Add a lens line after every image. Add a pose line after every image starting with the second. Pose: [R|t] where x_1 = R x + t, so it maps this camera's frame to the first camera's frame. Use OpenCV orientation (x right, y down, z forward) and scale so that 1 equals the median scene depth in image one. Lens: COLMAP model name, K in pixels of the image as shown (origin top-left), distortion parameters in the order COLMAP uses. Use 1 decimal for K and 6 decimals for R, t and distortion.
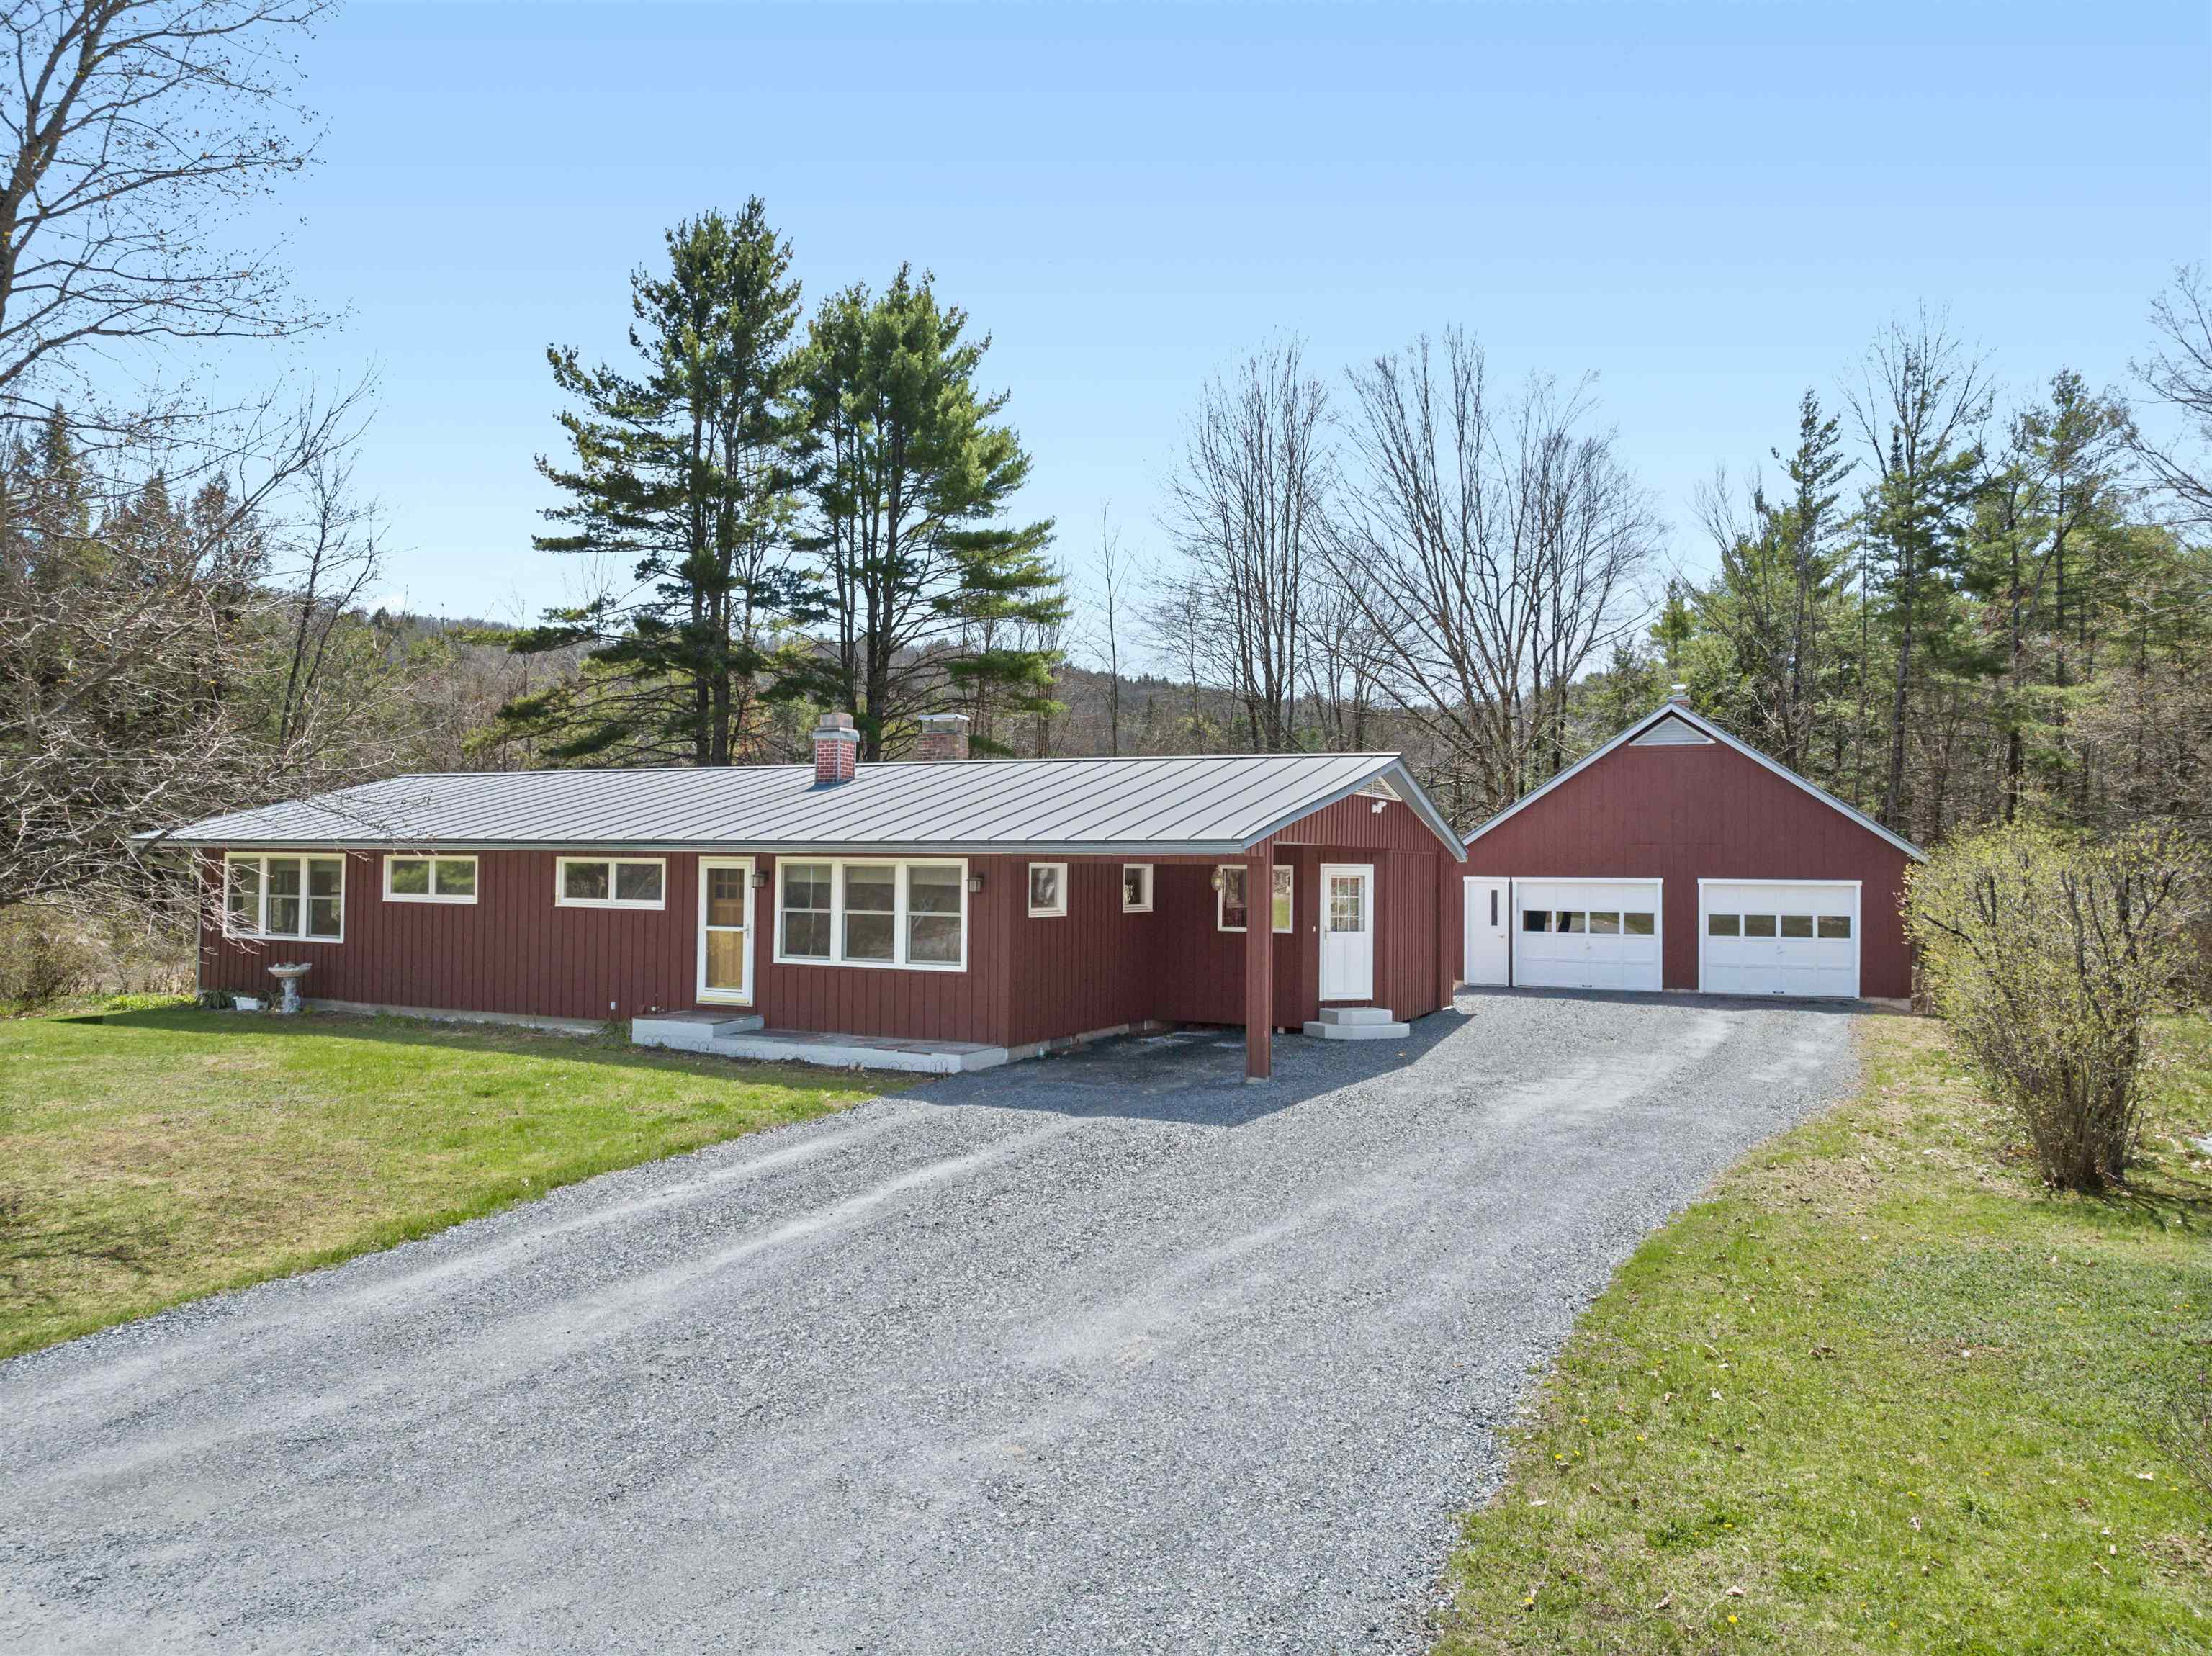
lens RADIAL K [[1556.8, 0, 1097.3], [0, 1556.8, 834.0], [0, 0, 1]] dist [-0.042606, 0.003441]
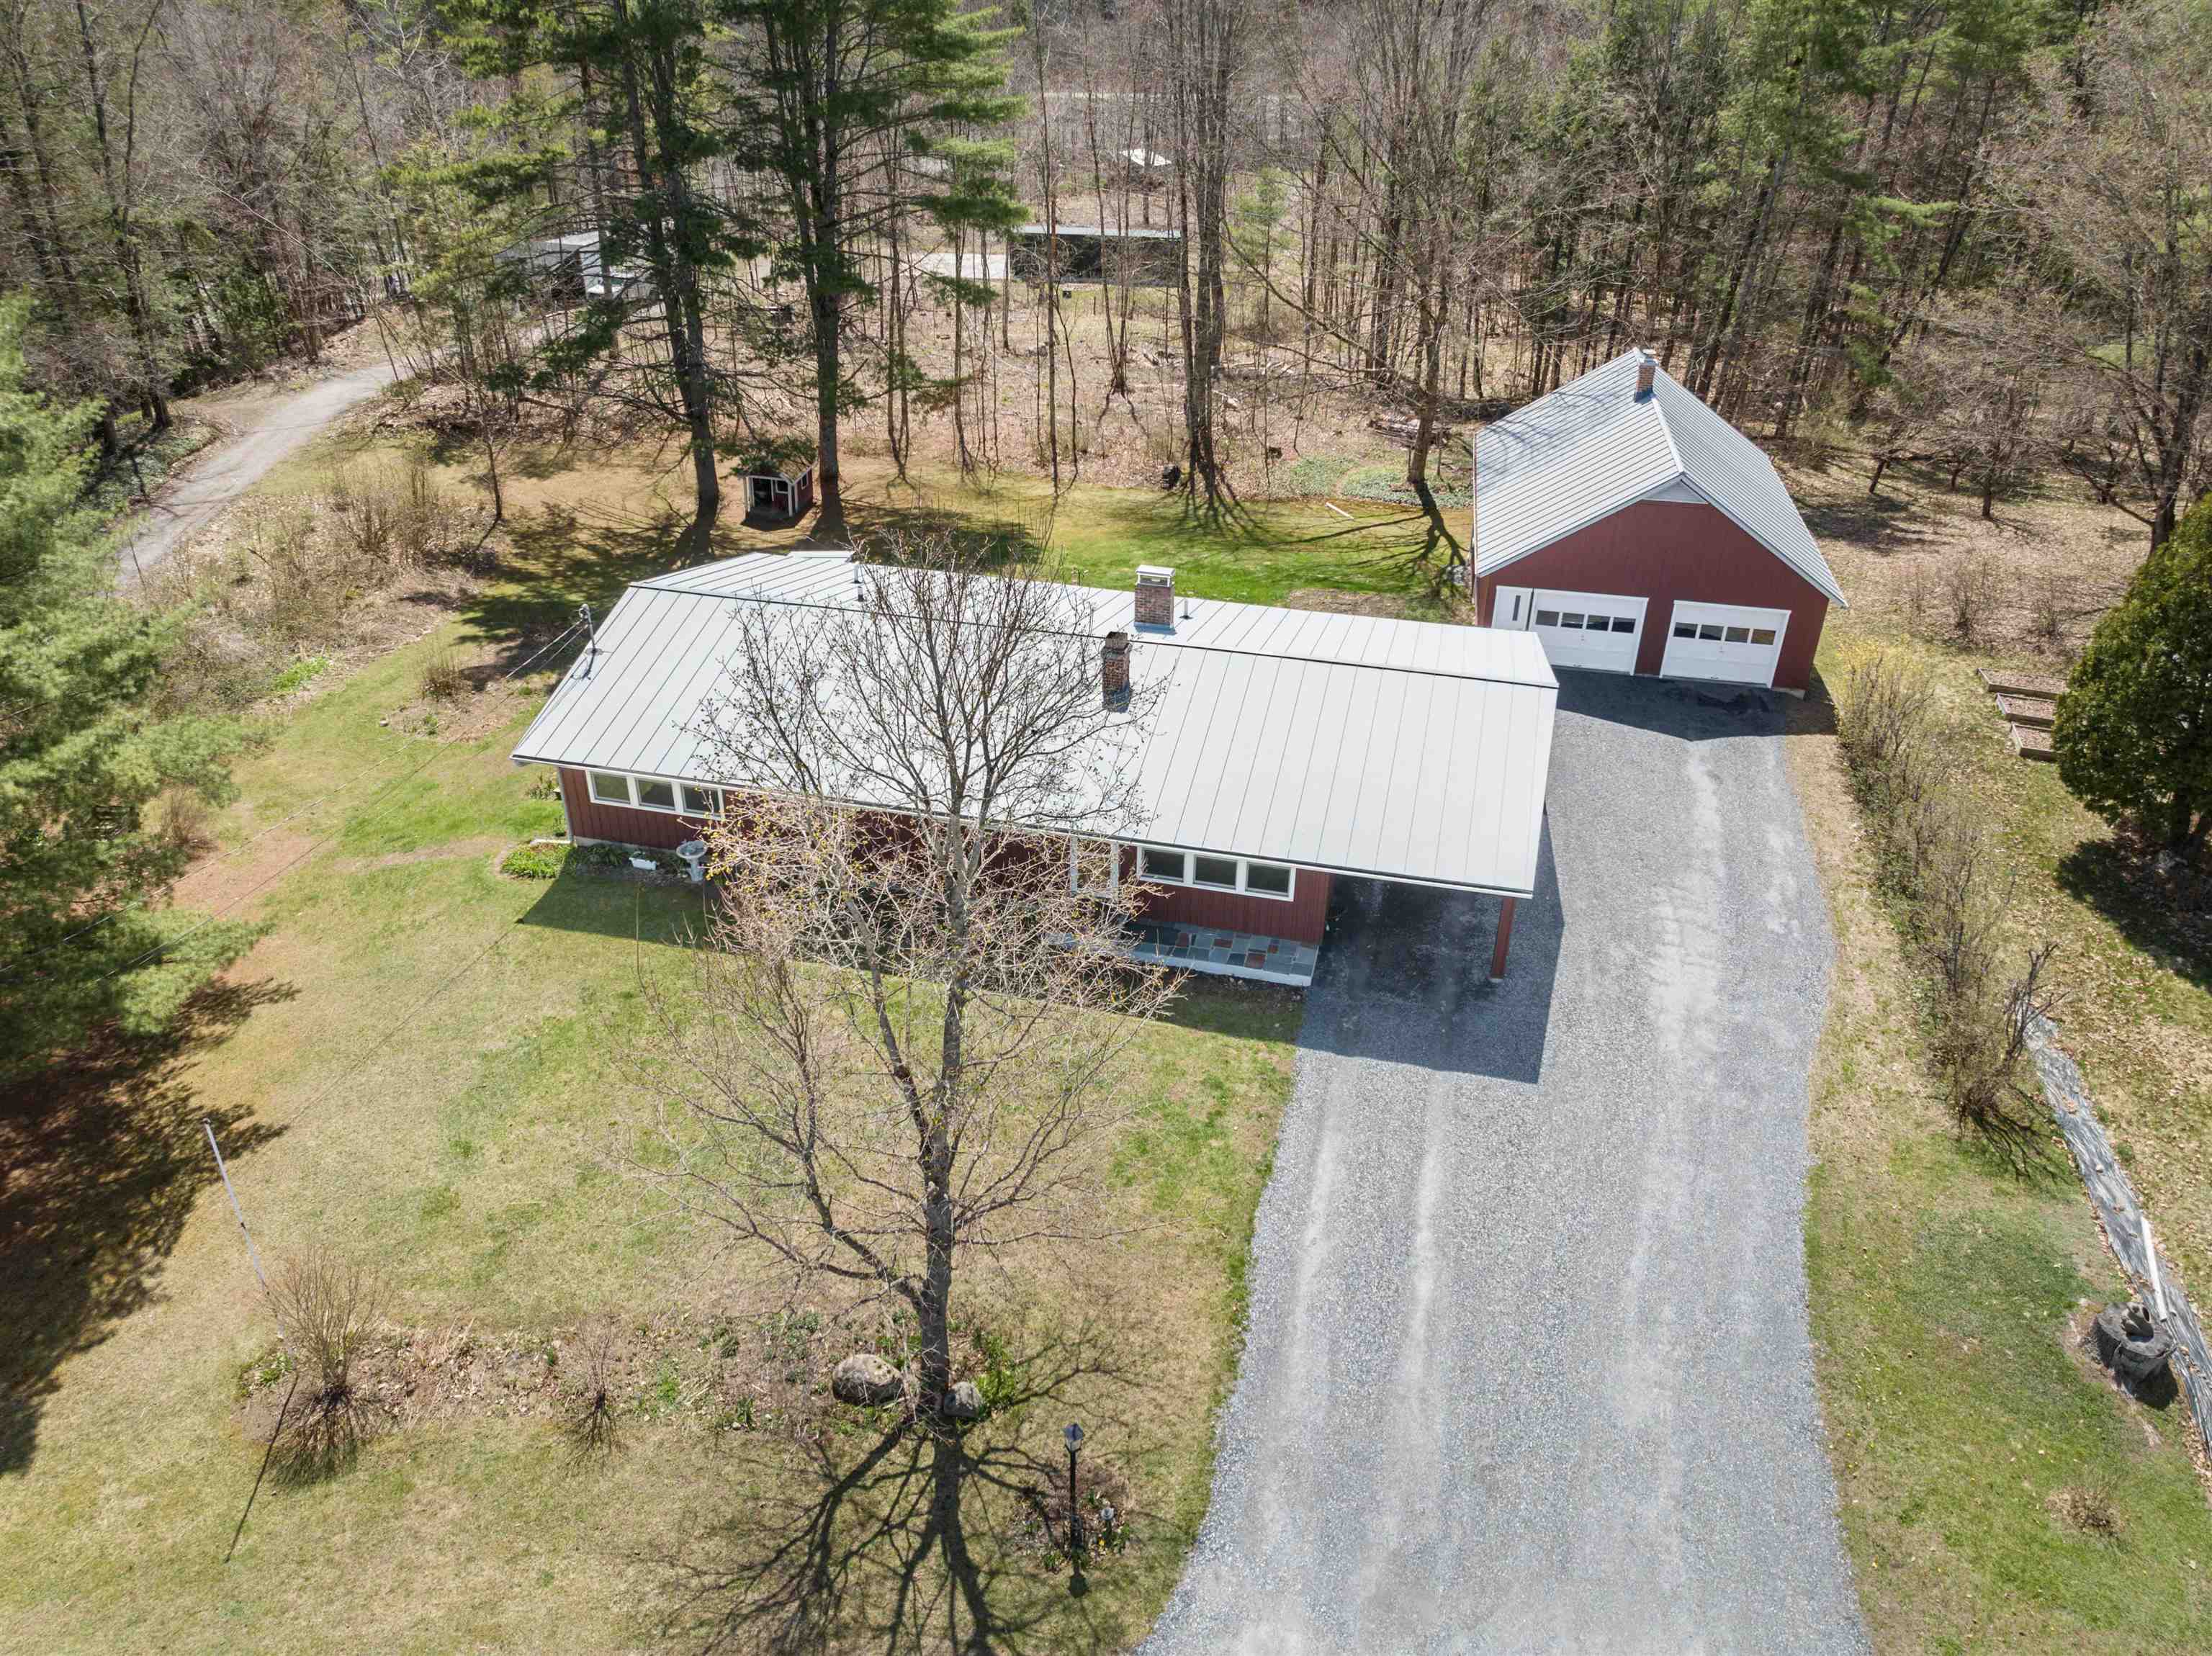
lens RADIAL K [[1556.8, 0, 1103.4], [0, 1556.8, 820.2], [0, 0, 1]] dist [-0.042606, 0.003441]
pose [[0.977941, -0.108620, 0.178419, -0.987166], [-0.003151, 0.846395, 0.532546, -1.460177], [-0.208858, -0.521361, 0.827382, -0.273689]]
